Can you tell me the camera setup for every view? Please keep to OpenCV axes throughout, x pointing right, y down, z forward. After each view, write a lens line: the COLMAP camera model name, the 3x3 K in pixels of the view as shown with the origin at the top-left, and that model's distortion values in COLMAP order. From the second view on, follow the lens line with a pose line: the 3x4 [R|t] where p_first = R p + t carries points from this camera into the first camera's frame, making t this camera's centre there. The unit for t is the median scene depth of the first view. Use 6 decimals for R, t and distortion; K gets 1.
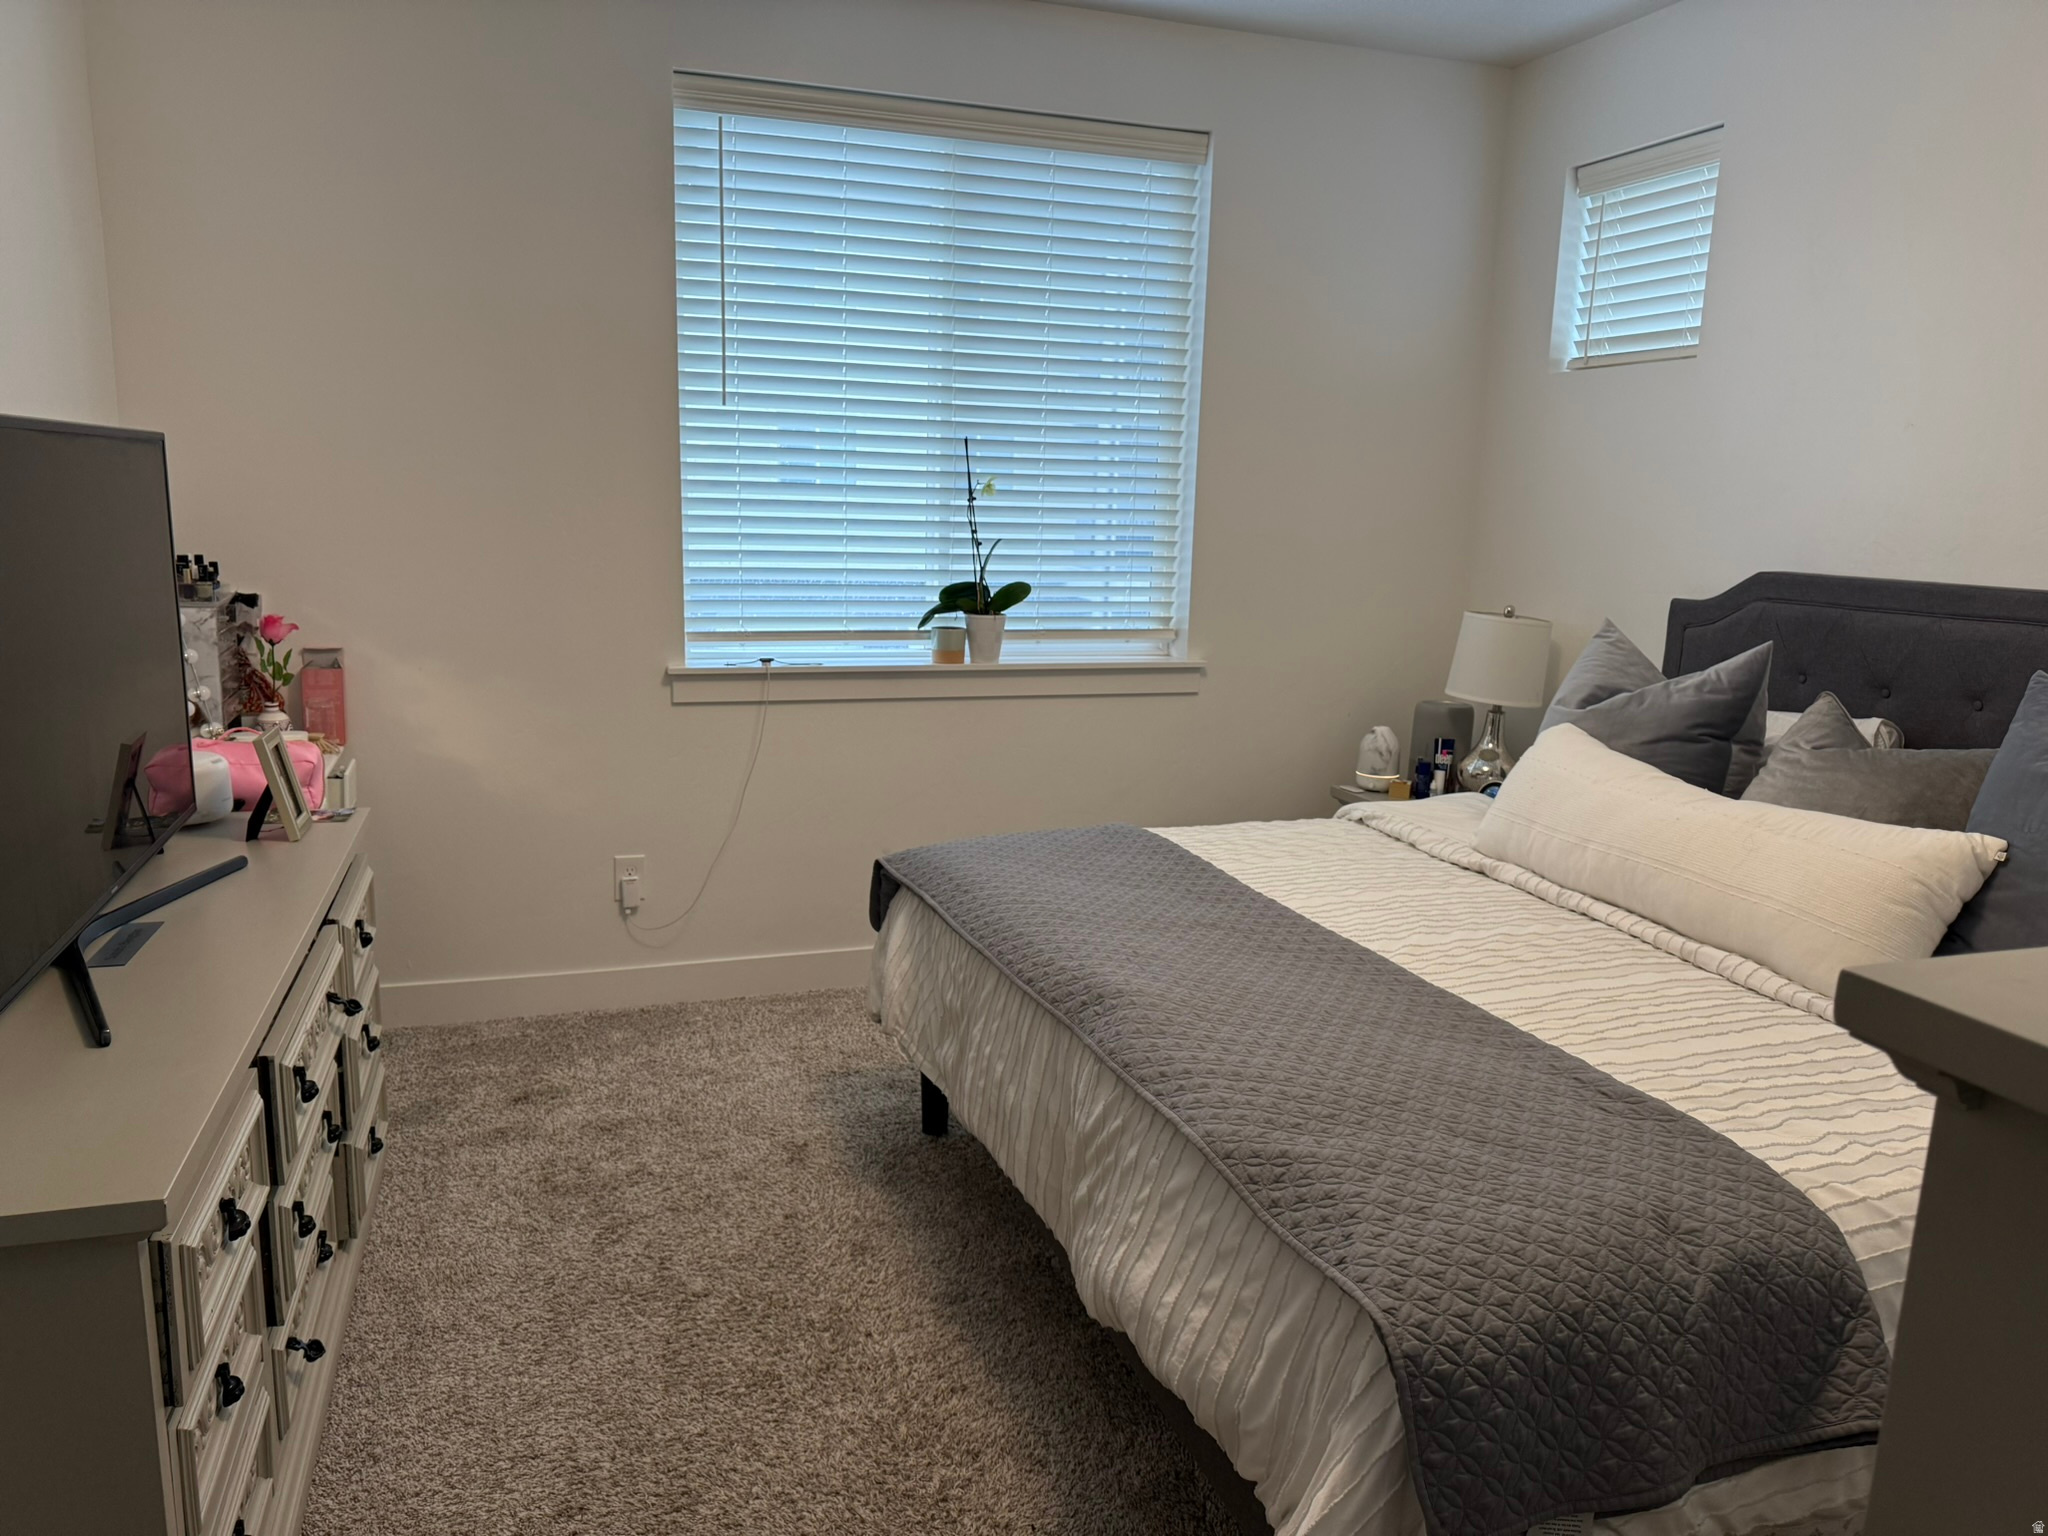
lens RADIAL K [[1431.3, 0, 981.2], [0, 1431.3, 759.8], [0, 0, 1]] dist [0.074750, -0.110240]
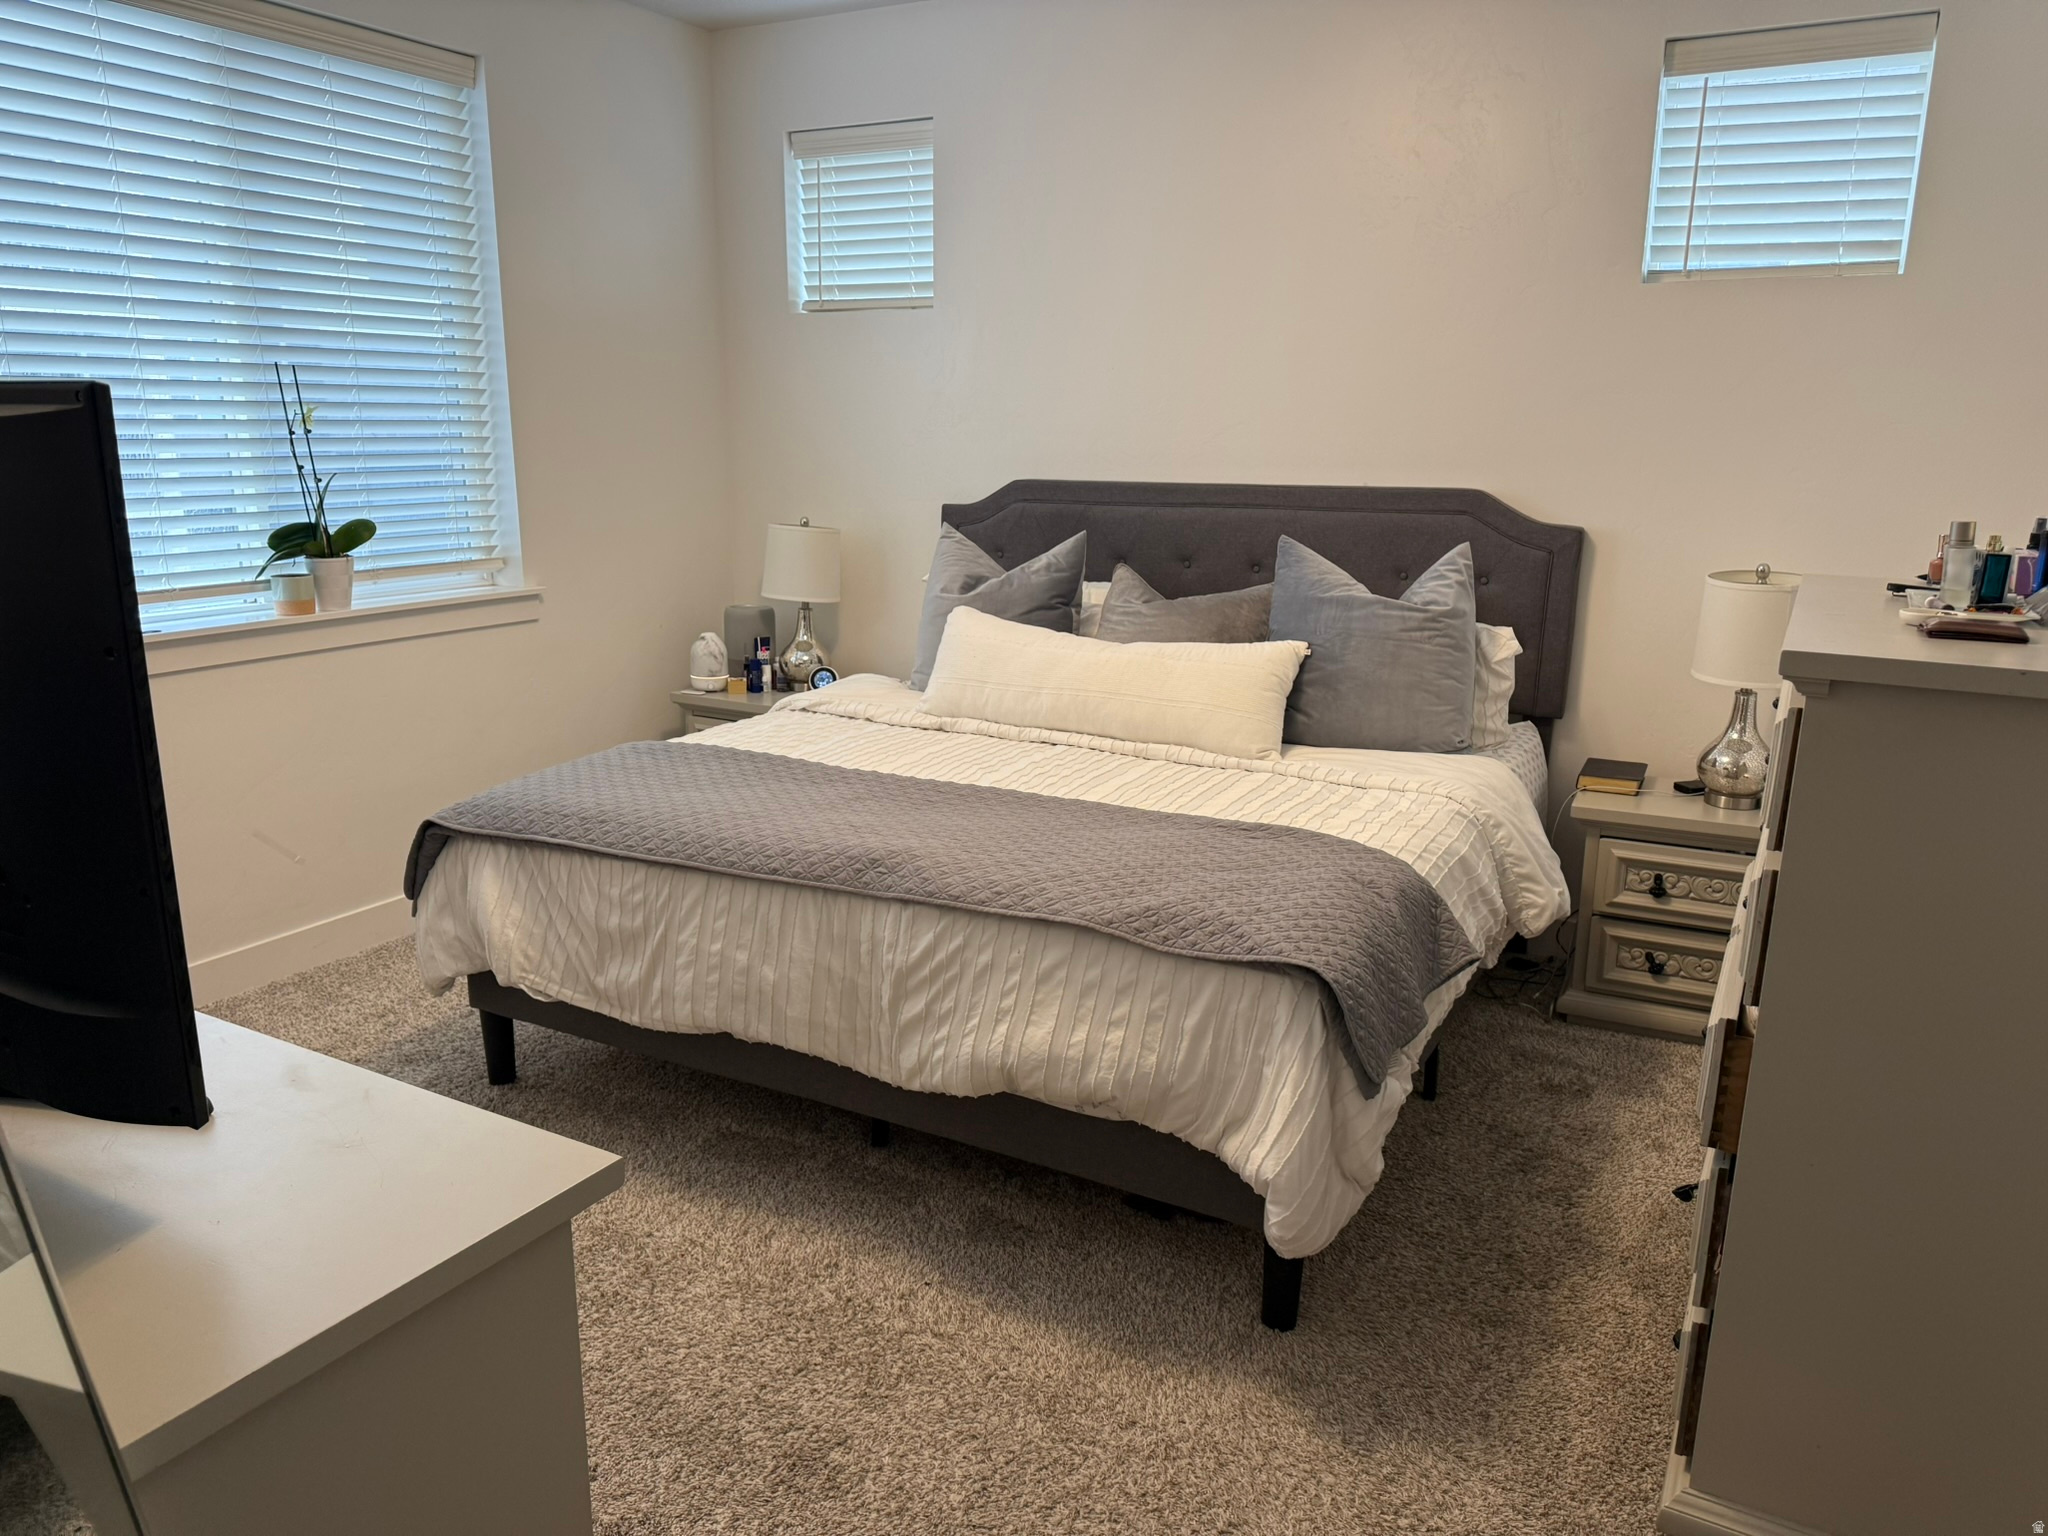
lens RADIAL K [[1445.0, 0, 1030.9], [0, 1445.0, 766.2], [0, 0, 1]] dist [0.051131, -0.050995]
pose [[0.732828, -0.174716, 0.657600, -0.406539], [0.132146, 0.984614, 0.114337, -0.023026], [-0.667458, 0.003110, 0.744641, 0.004954]]
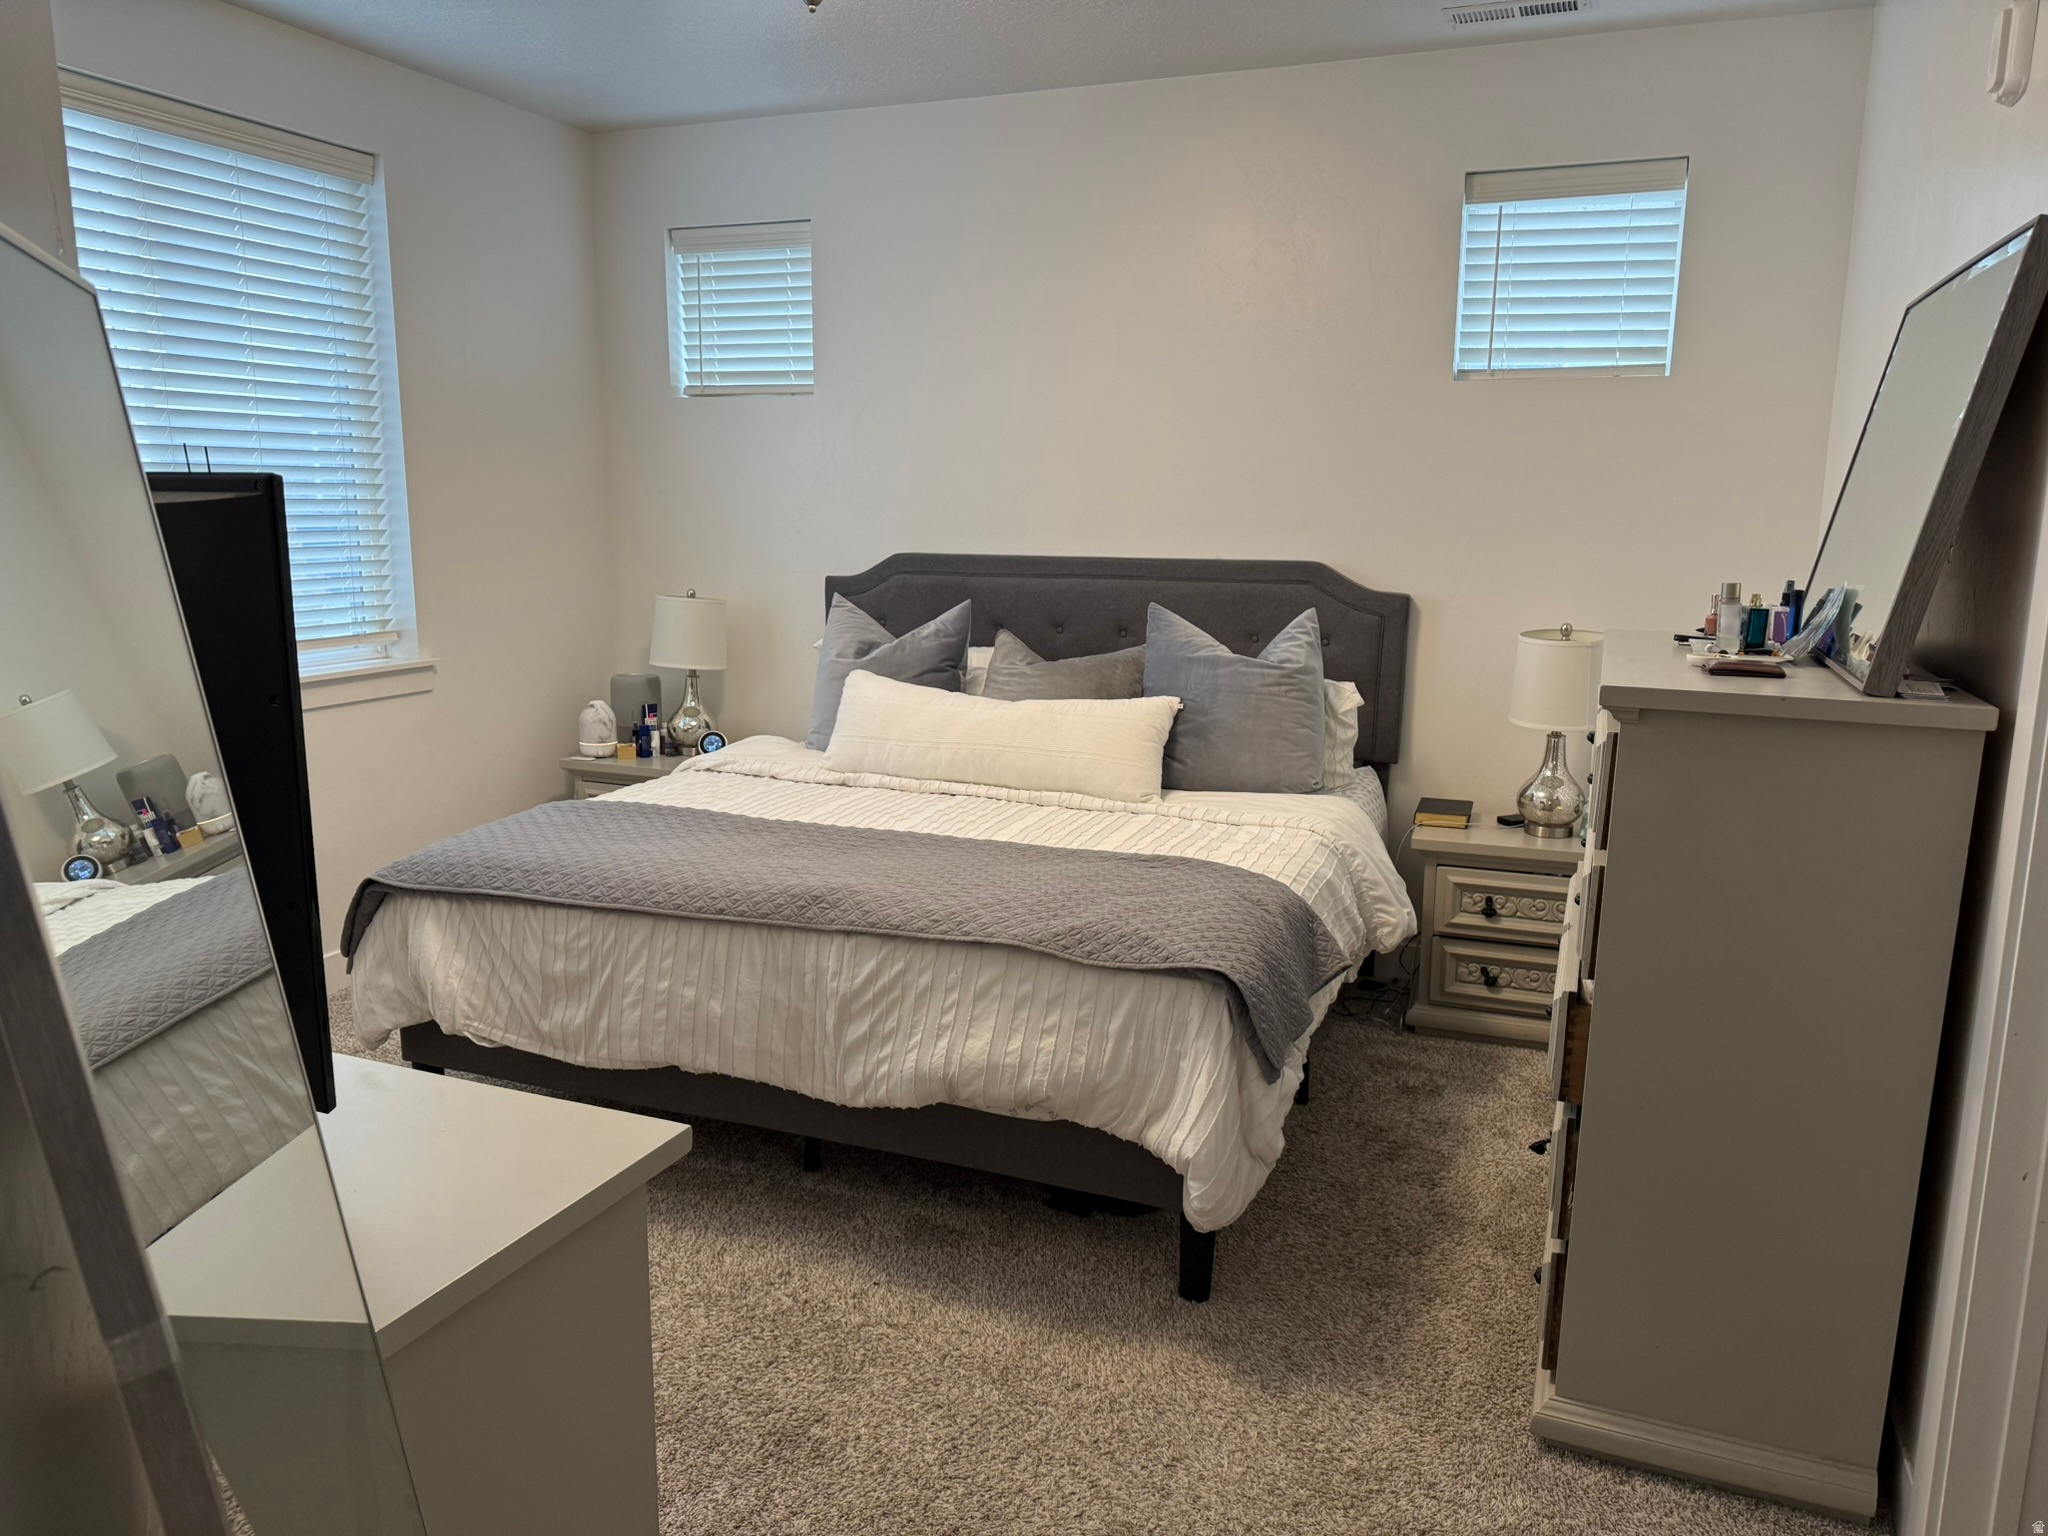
lens RADIAL K [[1433.6, 0, 1024.0], [0, 1433.6, 768.0], [0, 0, 1]] dist [0.076417, -0.100515]
pose [[0.649169, -0.158857, 0.743871, -0.510311], [0.145160, 0.985848, 0.083853, -0.024107], [-0.746664, 0.053546, 0.663042, -0.019404]]
